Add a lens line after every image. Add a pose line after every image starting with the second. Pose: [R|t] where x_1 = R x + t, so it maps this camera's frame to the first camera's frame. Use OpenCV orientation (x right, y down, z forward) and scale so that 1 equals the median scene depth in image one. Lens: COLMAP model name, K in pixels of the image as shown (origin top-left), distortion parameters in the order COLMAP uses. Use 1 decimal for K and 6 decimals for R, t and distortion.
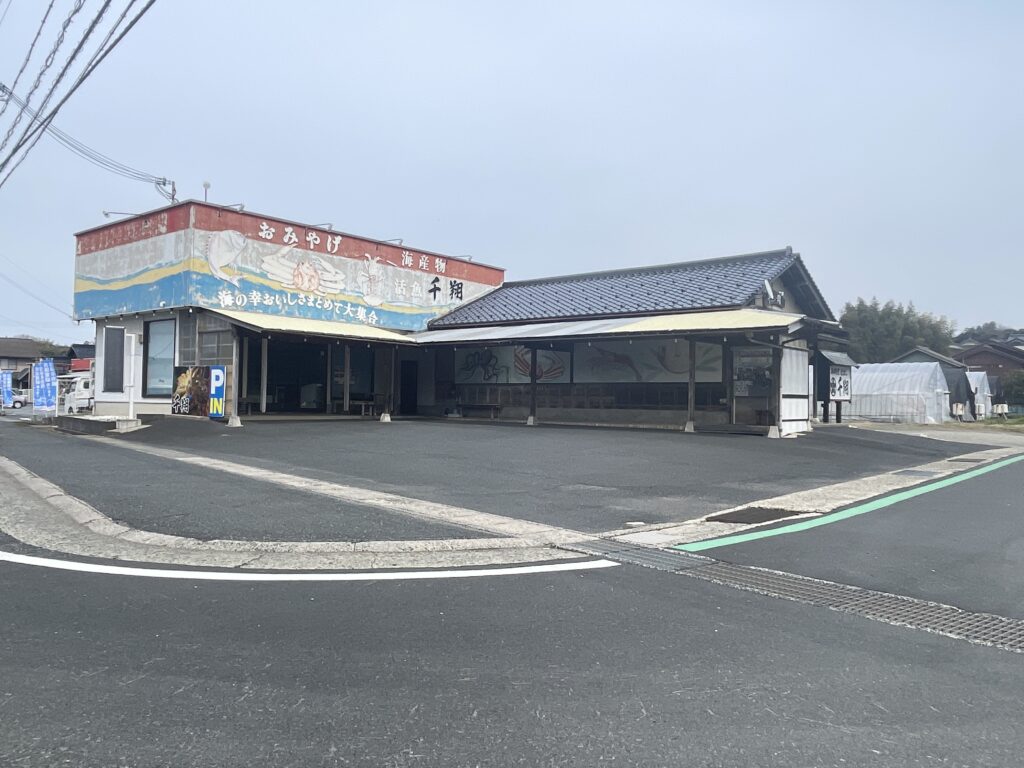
lens RADIAL K [[777.9, 0, 509.6], [0, 777.9, 382.1], [0, 0, 1]] dist [0.042863, -0.008949]
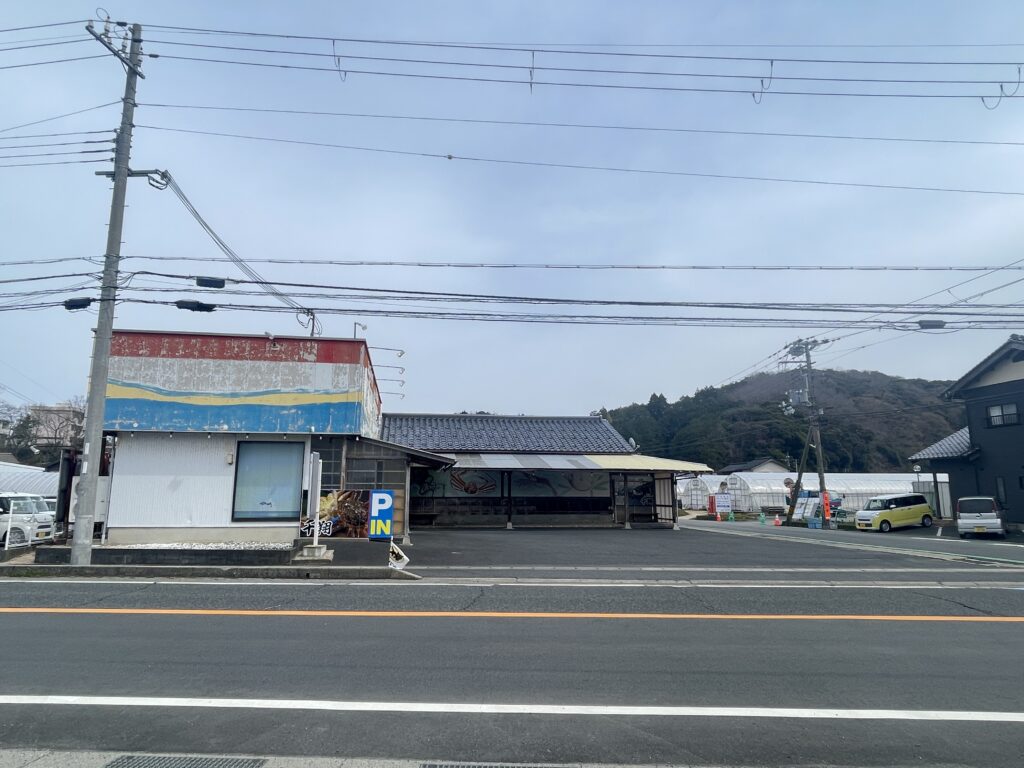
lens RADIAL K [[627.3, 0, 511.6], [0, 627.3, 381.7], [0, 0, 1]] dist [-0.006329, 0.001428]
pose [[0.644238, 0.120231, 0.755316, -0.907808], [-0.008263, 0.988603, -0.150318, -0.039238], [-0.764780, 0.090599, 0.637889, 0.266476]]
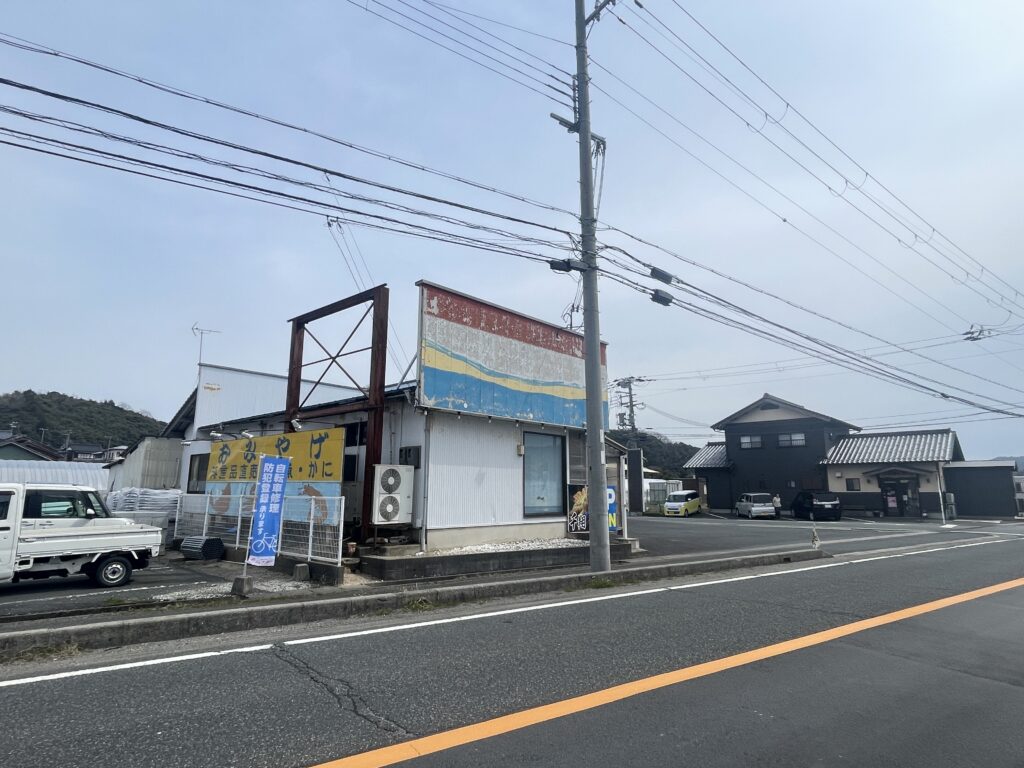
lens RADIAL K [[568.5, 0, 515.9], [0, 568.5, 384.0], [0, 0, 1]] dist [0.009198, 0.000153]
pose [[0.037915, 0.170776, 0.984580, -1.207709], [-0.025728, 0.985129, -0.169880, -0.021588], [-0.998950, -0.018891, 0.041744, 1.065085]]
